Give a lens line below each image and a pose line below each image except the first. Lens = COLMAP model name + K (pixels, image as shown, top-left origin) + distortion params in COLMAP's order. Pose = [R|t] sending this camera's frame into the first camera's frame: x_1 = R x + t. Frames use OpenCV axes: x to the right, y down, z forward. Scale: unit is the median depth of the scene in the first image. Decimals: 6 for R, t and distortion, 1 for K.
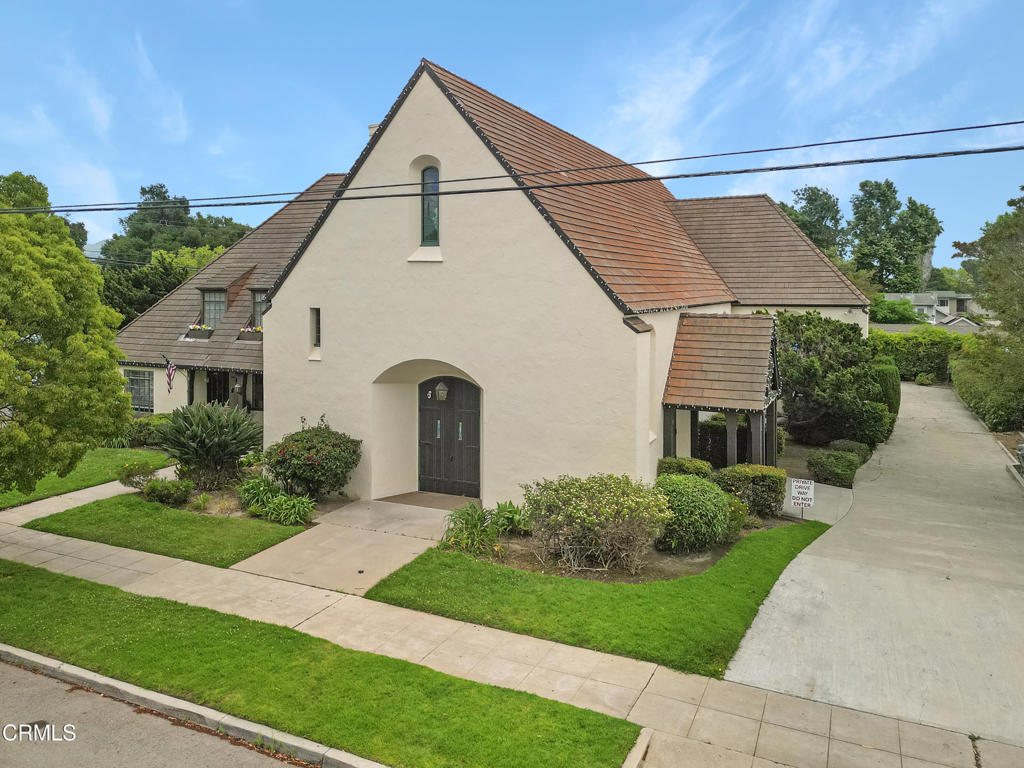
lens RADIAL K [[753.2, 0, 497.9], [0, 753.2, 322.3], [0, 0, 1]] dist [0.050572, -0.019600]
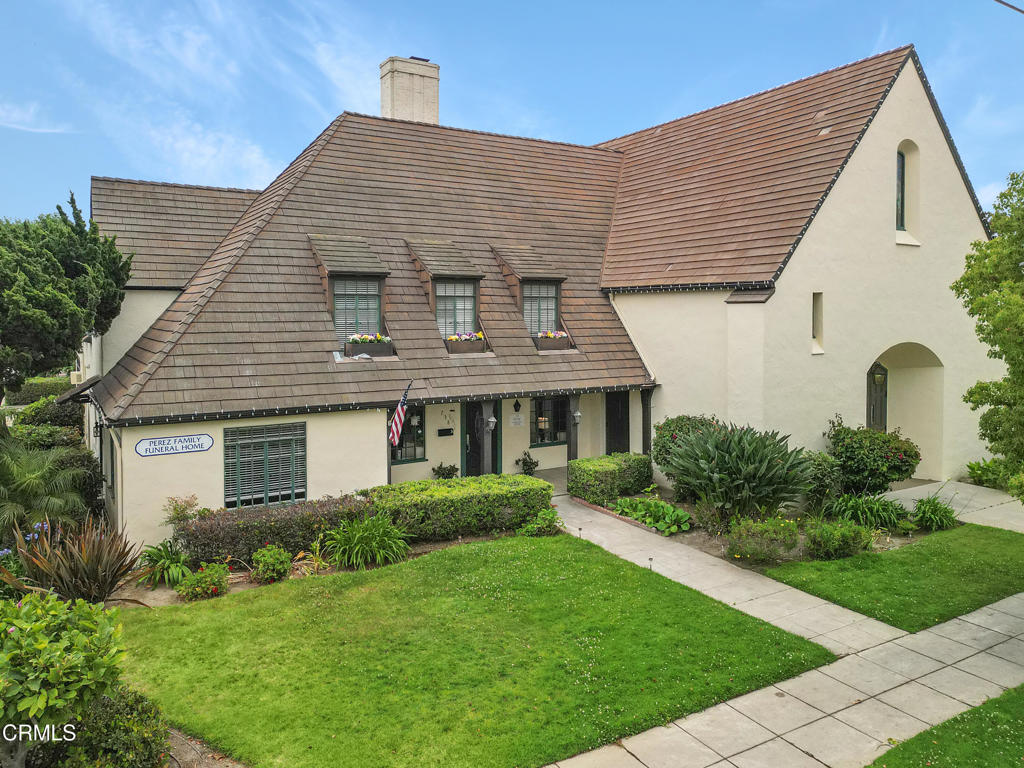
lens RADIAL K [[753.2, 0, 508.2], [0, 753.2, 343.6], [0, 0, 1]] dist [0.050572, -0.019600]
pose [[0.544554, -0.034079, 0.838033, -1.621392], [0.045943, 0.998886, 0.010766, 0.019992], [-0.837466, 0.032639, 0.545513, 1.156558]]
